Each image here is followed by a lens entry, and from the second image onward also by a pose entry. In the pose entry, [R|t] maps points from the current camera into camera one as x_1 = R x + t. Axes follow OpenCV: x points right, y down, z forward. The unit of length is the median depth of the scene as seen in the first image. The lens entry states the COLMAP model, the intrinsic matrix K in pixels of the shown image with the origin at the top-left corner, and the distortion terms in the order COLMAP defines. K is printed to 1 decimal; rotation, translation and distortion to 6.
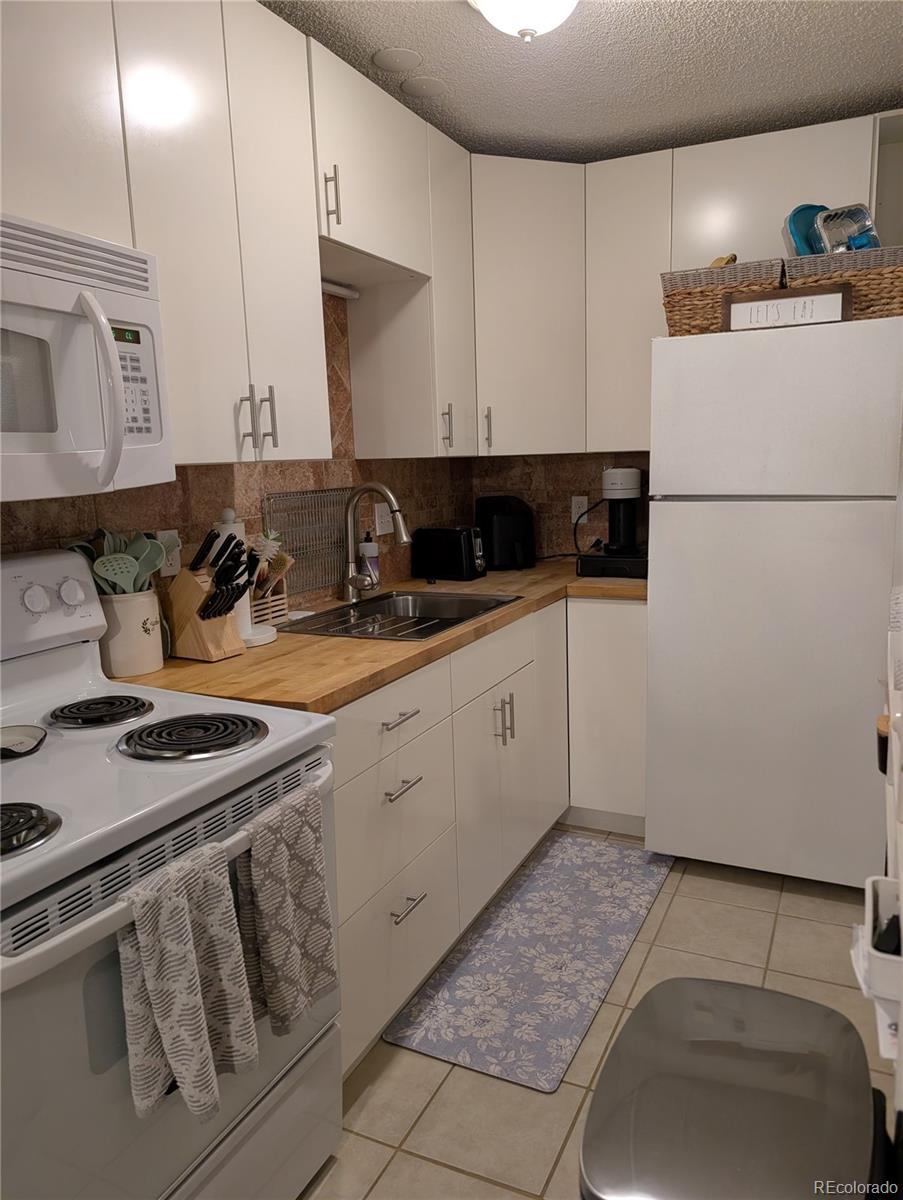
lens RADIAL K [[869.1, 0, 453.3], [0, 869.1, 616.6], [0, 0, 1]] dist [-0.000190, -0.003421]
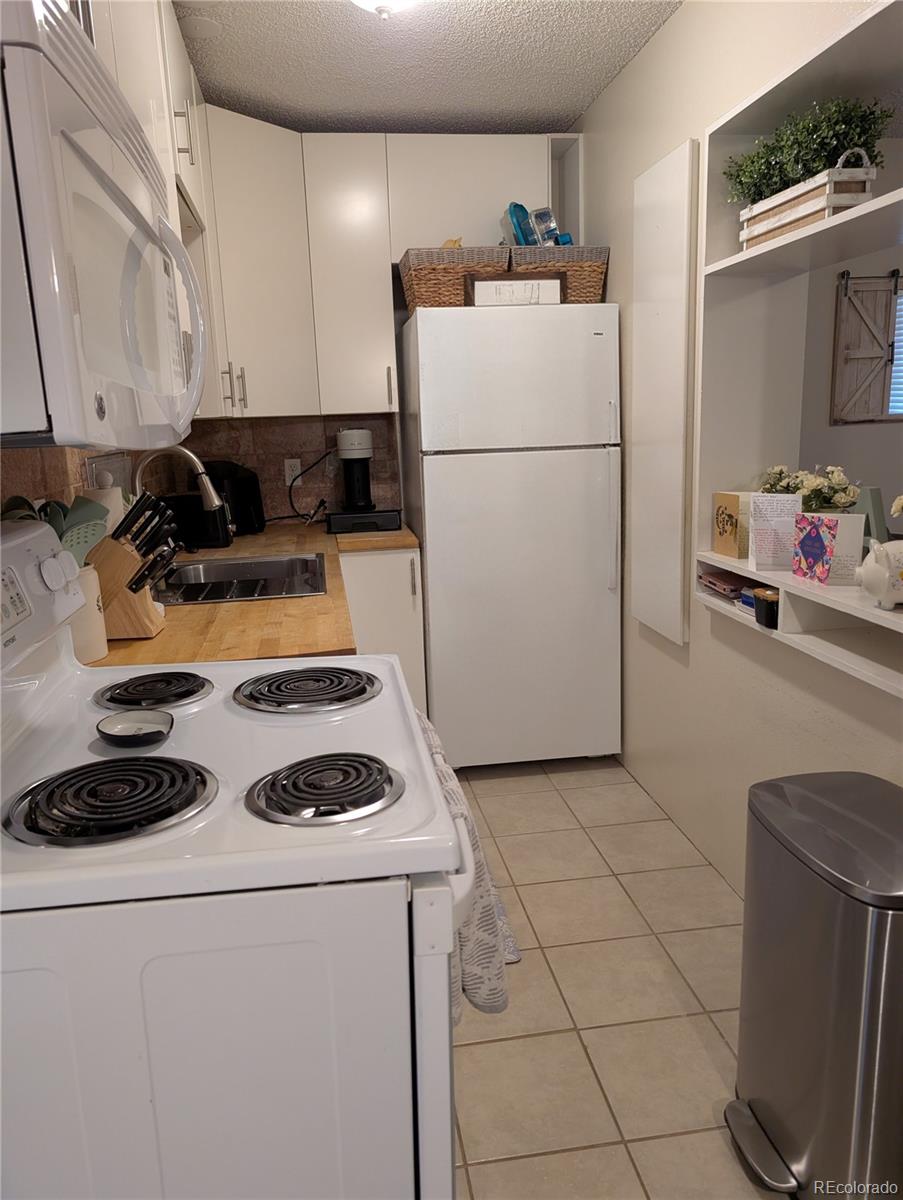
lens RADIAL K [[894.5, 0, 451.5], [0, 894.5, 600.0], [0, 0, 1]] dist [-0.002013, -0.002459]
pose [[0.835358, -0.114561, 0.537636, -0.376496], [0.112728, 0.992958, 0.036429, 0.010648], [-0.538023, 0.030176, 0.842390, 0.033514]]
